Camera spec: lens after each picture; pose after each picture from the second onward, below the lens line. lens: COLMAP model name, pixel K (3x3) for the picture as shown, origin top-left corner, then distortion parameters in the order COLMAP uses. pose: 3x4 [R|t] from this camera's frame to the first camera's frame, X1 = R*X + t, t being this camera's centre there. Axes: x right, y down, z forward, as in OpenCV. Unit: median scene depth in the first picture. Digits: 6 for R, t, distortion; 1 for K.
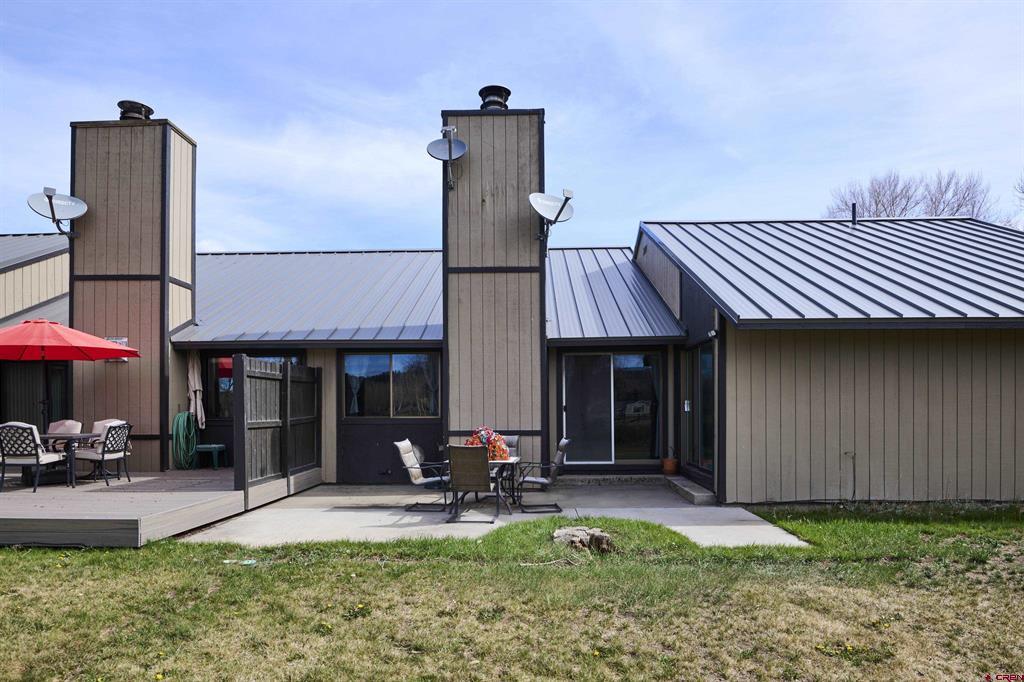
lens RADIAL K [[589.3, 0, 511.6], [0, 589.3, 408.7], [0, 0, 1]] dist [0.002650, -0.019970]
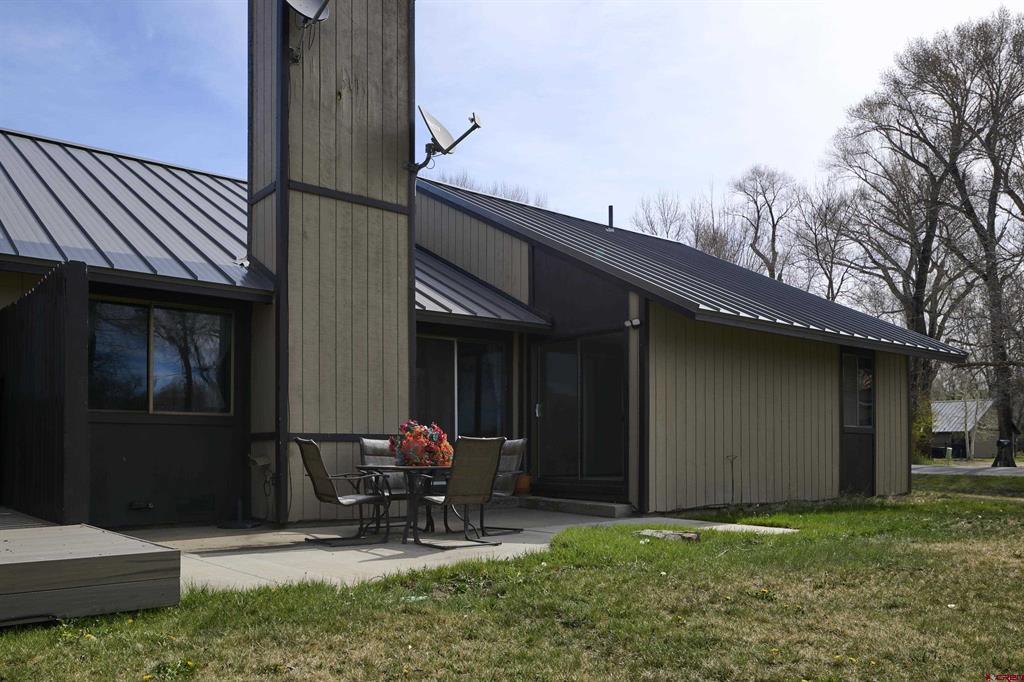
lens RADIAL K [[837.4, 0, 511.8], [0, 837.4, 441.1], [0, 0, 1]] dist [0.000869, -0.002936]
pose [[0.746858, 0.014951, 0.664815, -0.531740], [-0.000198, 0.999752, -0.022262, 0.066498], [-0.664983, 0.016495, 0.746676, 0.157347]]
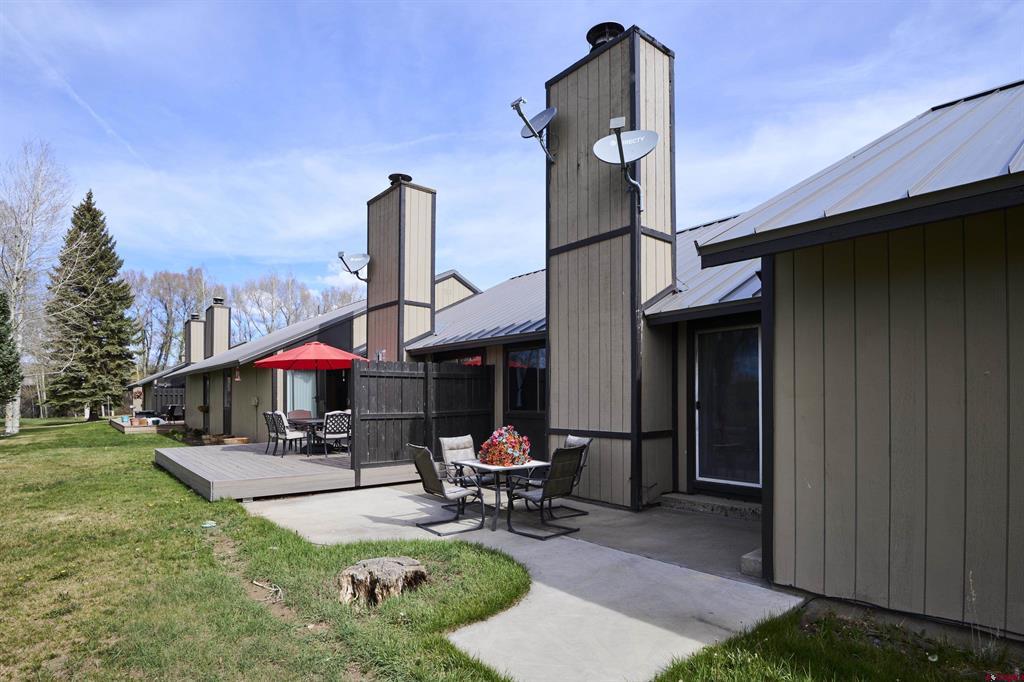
lens RADIAL K [[537.3, 0, 514.8], [0, 537.3, 394.9], [0, 0, 1]] dist [-0.003953, -0.000538]
pose [[0.663987, -0.002565, -0.747740, 0.480591], [-0.004456, 0.999963, -0.007387, -0.008160], [0.747731, 0.008237, 0.663951, 0.406947]]
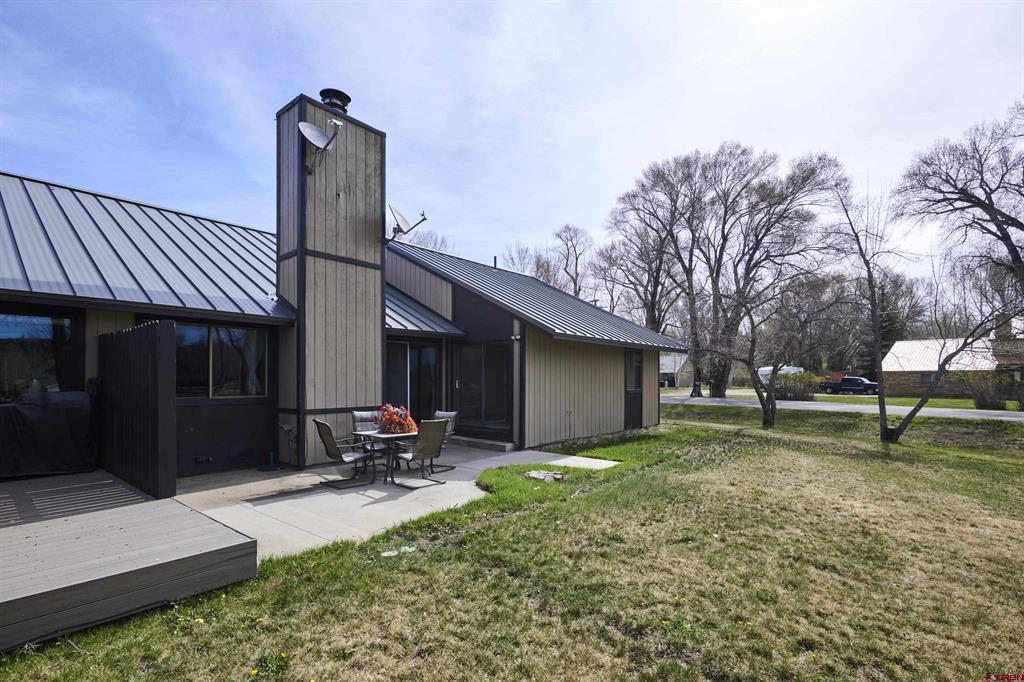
lens RADIAL K [[486.1, 0, 512.4], [0, 486.1, 374.8], [0, 0, 1]] dist [-0.000441, 0.000072]
pose [[0.615112, 0.013391, 0.788326, -0.548007], [0.001359, 0.999836, -0.018044, -0.006645], [-0.788438, 0.012170, 0.614993, 0.204904]]
